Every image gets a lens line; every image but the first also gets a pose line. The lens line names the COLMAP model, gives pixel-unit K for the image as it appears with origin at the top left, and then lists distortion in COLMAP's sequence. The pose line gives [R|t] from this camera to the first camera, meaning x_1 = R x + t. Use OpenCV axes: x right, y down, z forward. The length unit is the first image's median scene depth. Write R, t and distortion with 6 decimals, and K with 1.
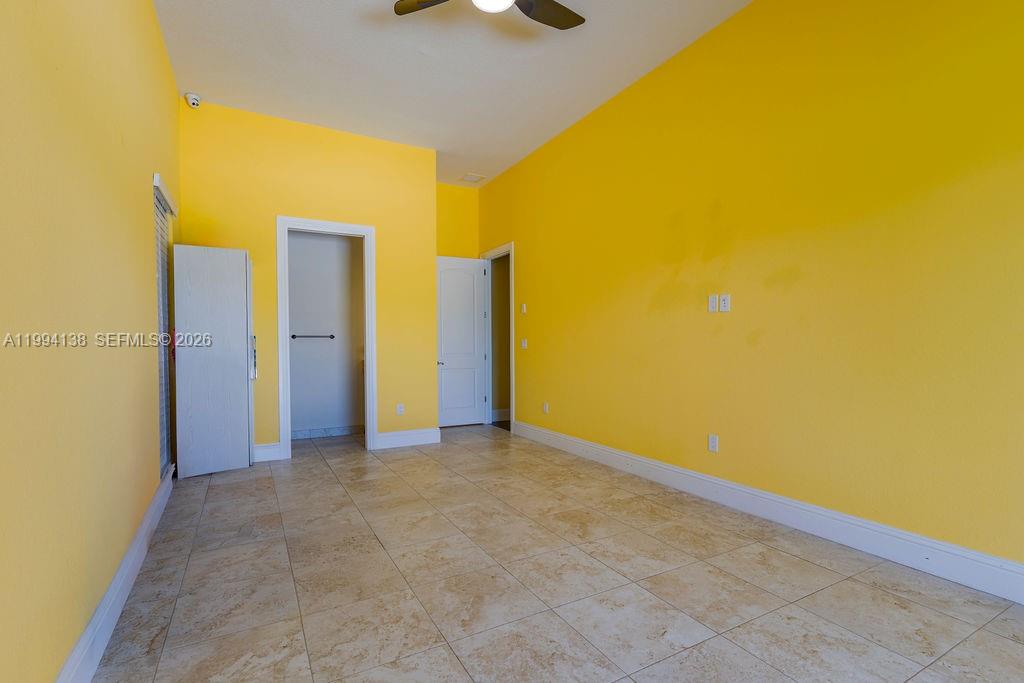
lens RADIAL K [[475.1, 0, 516.5], [0, 475.1, 344.2], [0, 0, 1]] dist [0.001036, 0.000504]
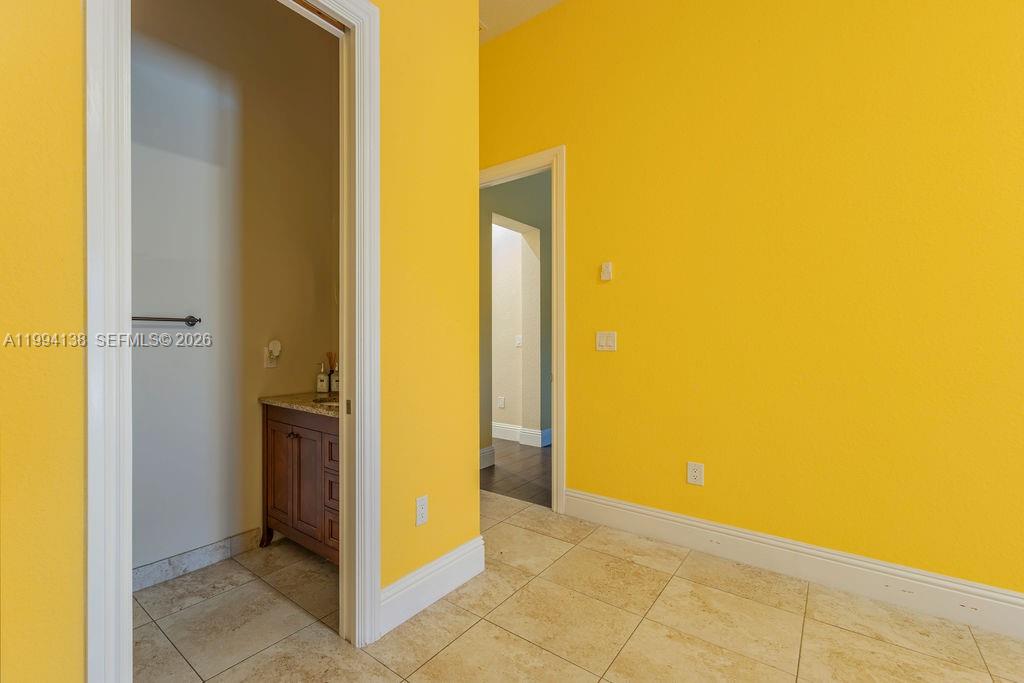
lens RADIAL K [[455.4, 0, 394.3], [0, 455.4, 337.5], [0, 0, 1]] dist [-0.000457, -0.000334]
pose [[0.958086, 0.007506, 0.286383, -0.525358], [-0.005585, 0.999956, -0.007522, 0.000014], [-0.286427, 0.005608, 0.958086, 0.921203]]
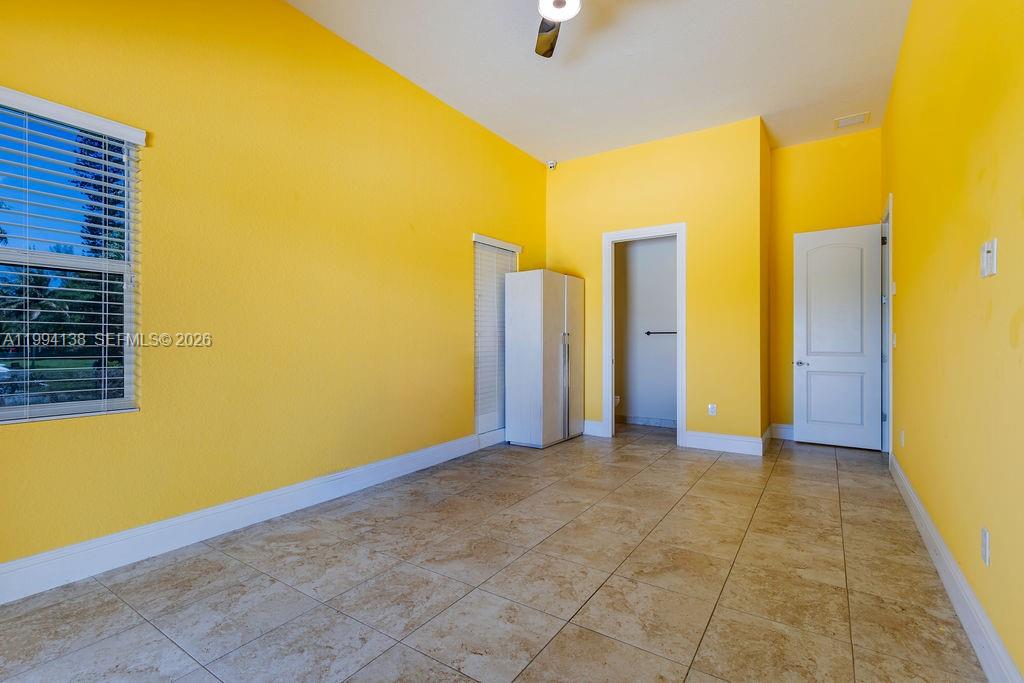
lens RADIAL K [[469.5, 0, 508.3], [0, 469.5, 340.2], [0, 0, 1]] dist [0.004565, 0.000975]
pose [[0.454078, 0.002155, -0.890959, 0.566696], [-0.000174, 0.999997, 0.002330, -0.004398], [0.890962, -0.000903, 0.454077, 0.310699]]
